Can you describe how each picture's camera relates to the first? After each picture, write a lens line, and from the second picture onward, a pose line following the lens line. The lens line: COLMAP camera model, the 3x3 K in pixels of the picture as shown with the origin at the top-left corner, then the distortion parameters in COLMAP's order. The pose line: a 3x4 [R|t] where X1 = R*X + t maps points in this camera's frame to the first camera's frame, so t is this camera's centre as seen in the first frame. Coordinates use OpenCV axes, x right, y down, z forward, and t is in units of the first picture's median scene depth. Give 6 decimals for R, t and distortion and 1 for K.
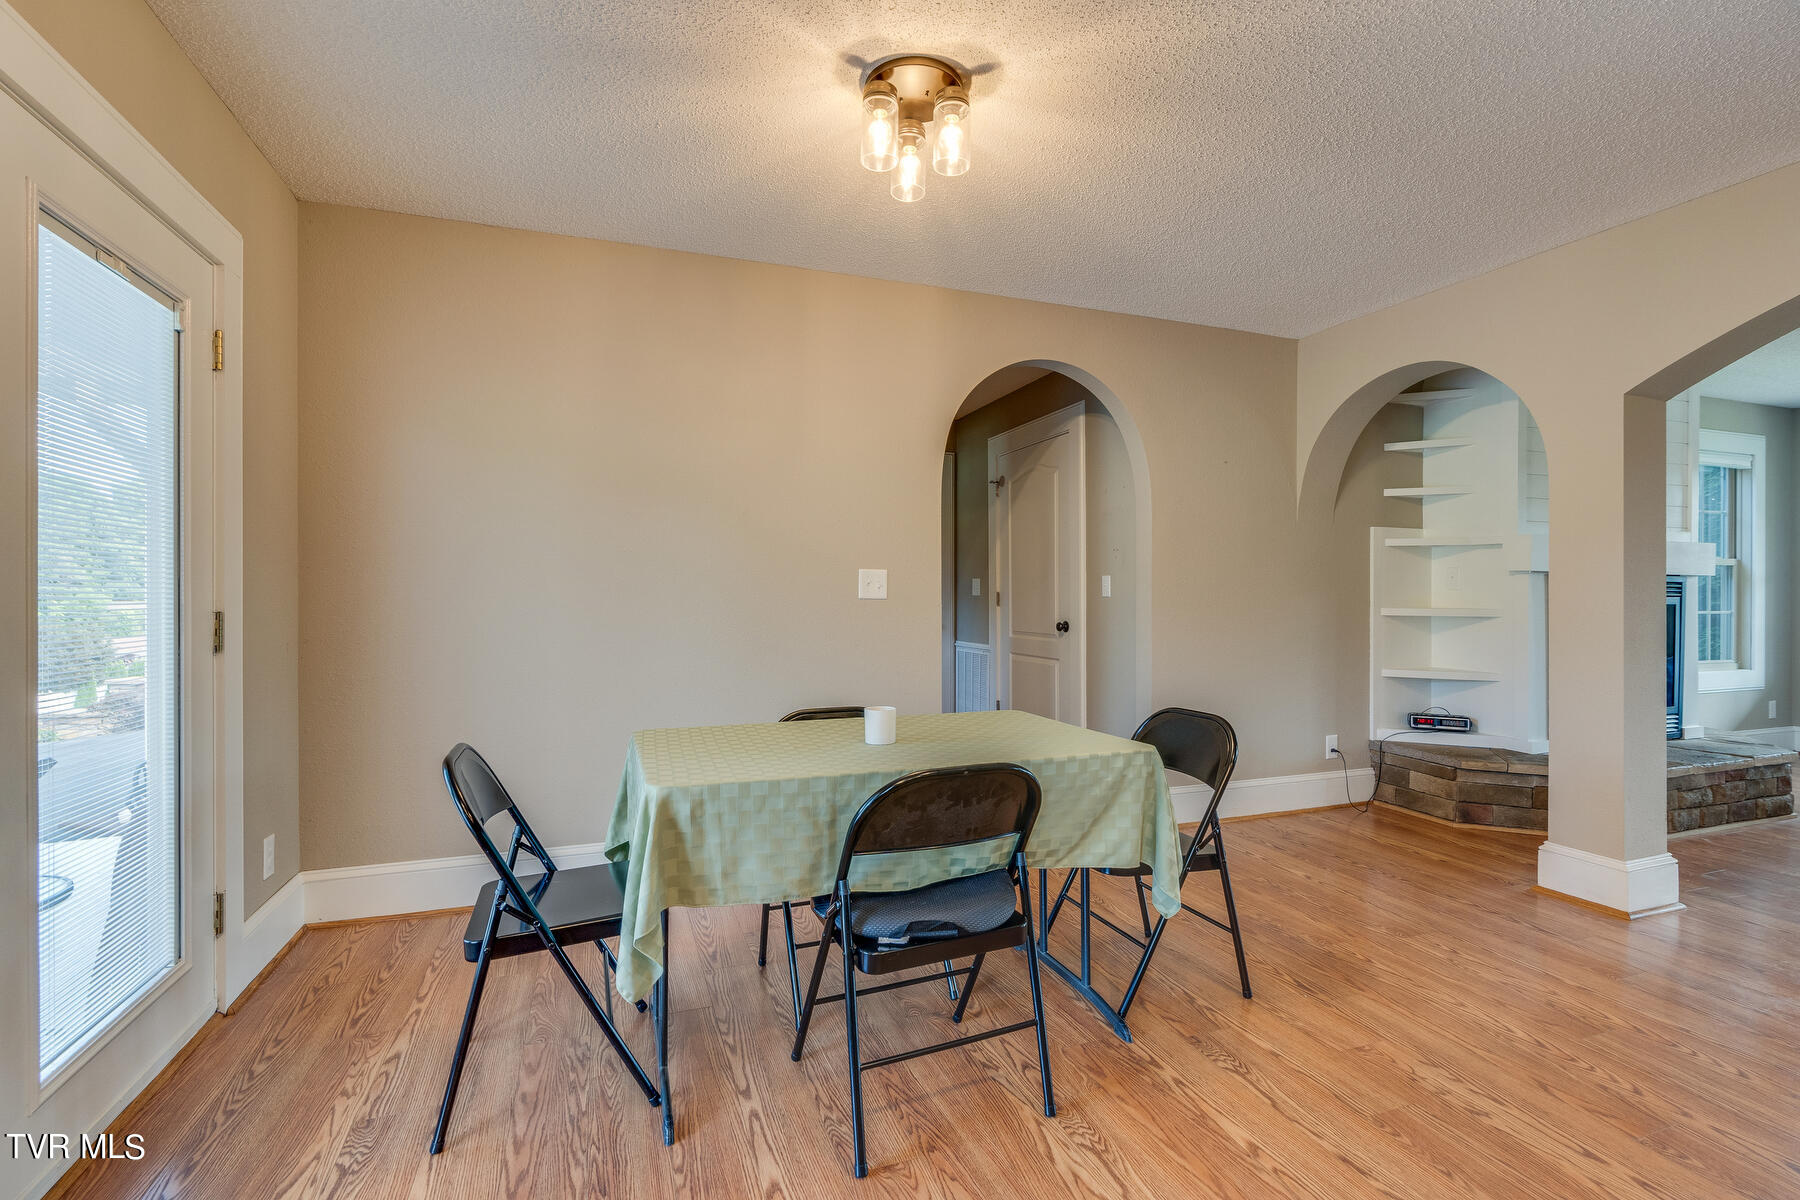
lens RADIAL K [[817.5, 0, 904.1], [0, 817.5, 599.6], [0, 0, 1]] dist [0.000042, 0.000147]
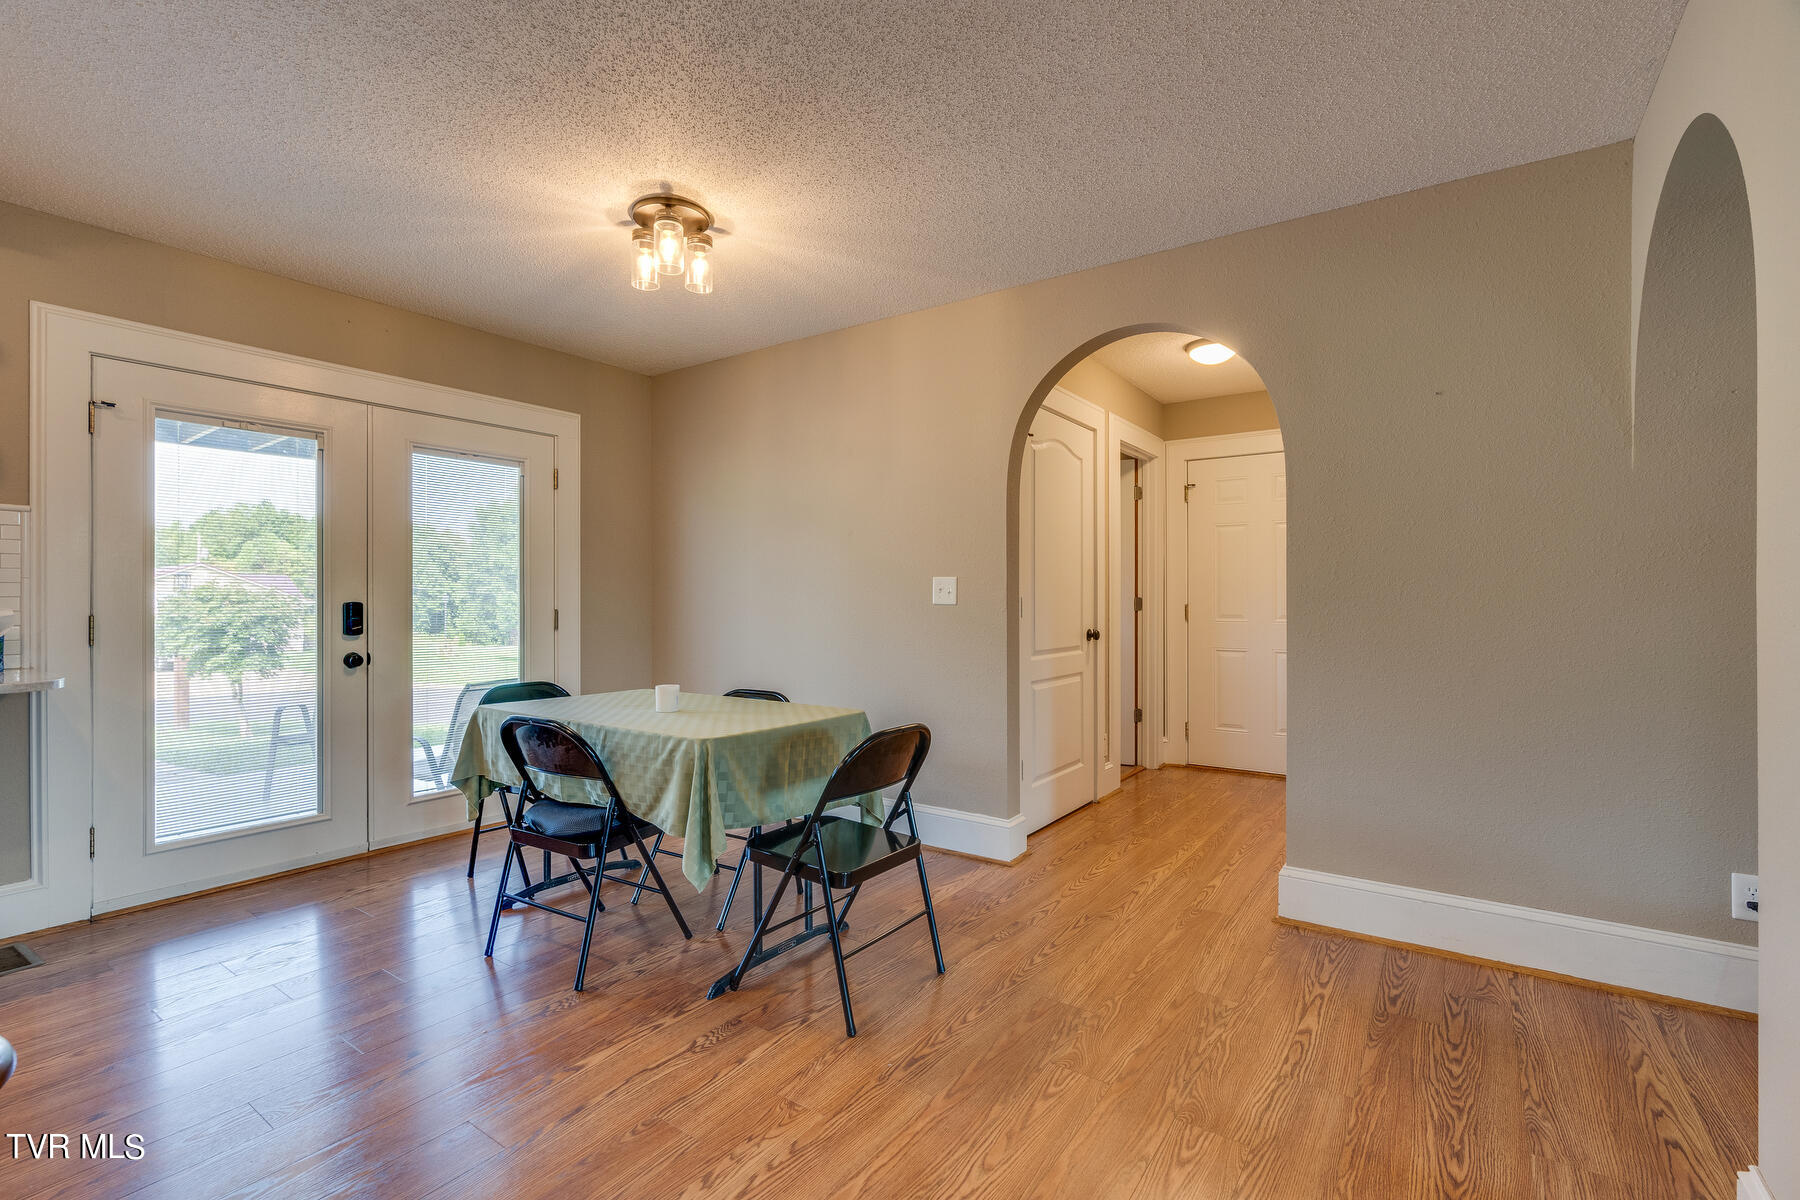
lens RADIAL K [[817.5, 0, 902.3], [0, 817.5, 601.2], [0, 0, 1]] dist [0.000042, 0.000147]
pose [[0.569239, 0.000959, -0.822171, 1.317505], [-0.003140, 0.999995, -0.001007, -0.006186], [0.822166, 0.003155, 0.569239, 0.560573]]
